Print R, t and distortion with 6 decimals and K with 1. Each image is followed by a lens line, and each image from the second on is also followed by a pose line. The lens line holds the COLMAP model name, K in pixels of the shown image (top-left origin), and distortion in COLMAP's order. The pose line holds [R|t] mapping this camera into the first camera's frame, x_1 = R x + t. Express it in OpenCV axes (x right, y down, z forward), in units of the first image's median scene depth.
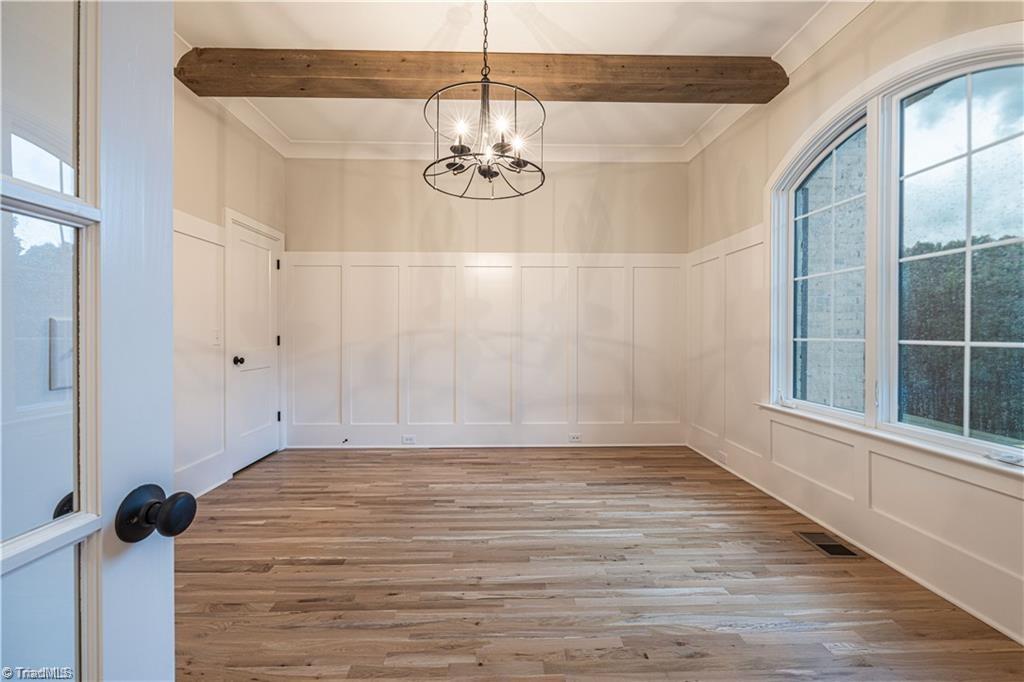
lens RADIAL K [[419.2, 0, 513.0], [0, 419.2, 335.5], [0, 0, 1]] dist [-0.008591, 0.000053]
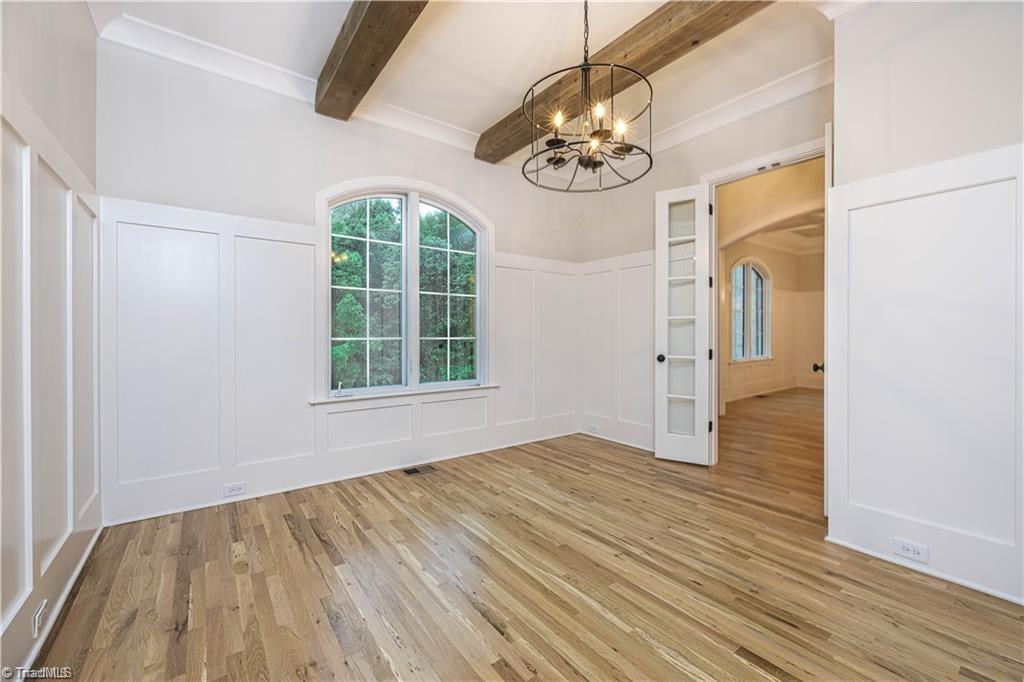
lens RADIAL K [[419.2, 0, 513.0], [0, 419.2, 335.5], [0, 0, 1]] dist [-0.008591, 0.000053]
pose [[-0.570954, -0.002650, 0.820978, -0.587324], [0.007291, 0.999939, 0.008298, -0.006101], [-0.820950, 0.010723, -0.570900, 1.314247]]
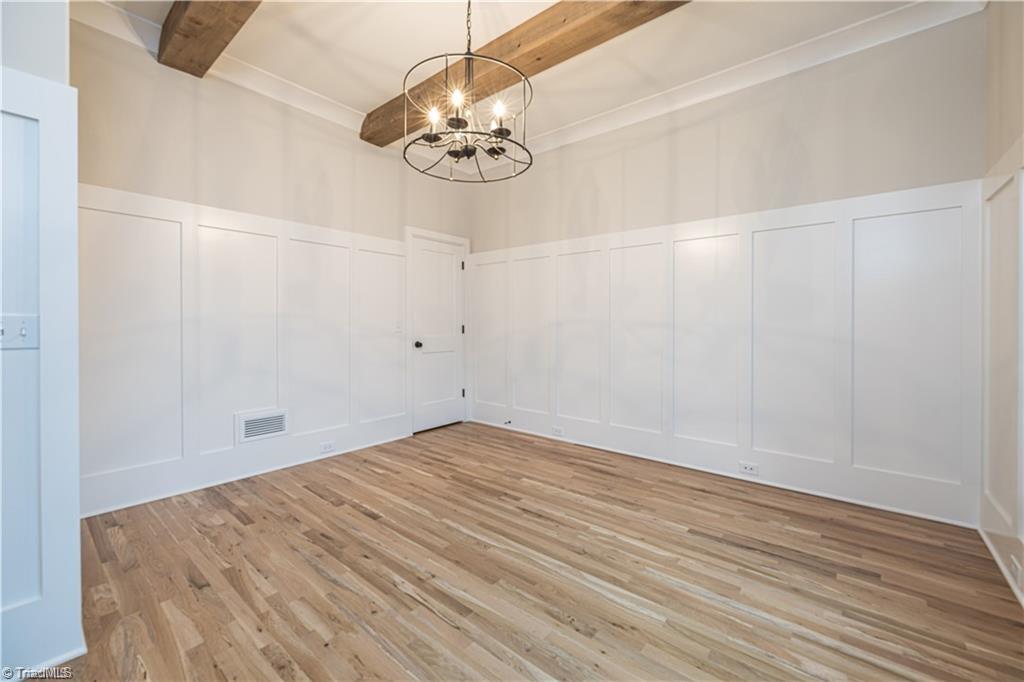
lens RADIAL K [[423.0, 0, 510.1], [0, 423.0, 324.4], [0, 0, 1]] dist [-0.004803, -0.000450]
pose [[0.743027, 0.002421, -0.669257, 0.501074], [-0.005521, 0.999982, -0.002511, 0.000260], [0.669239, 0.005561, 0.743026, 0.278651]]
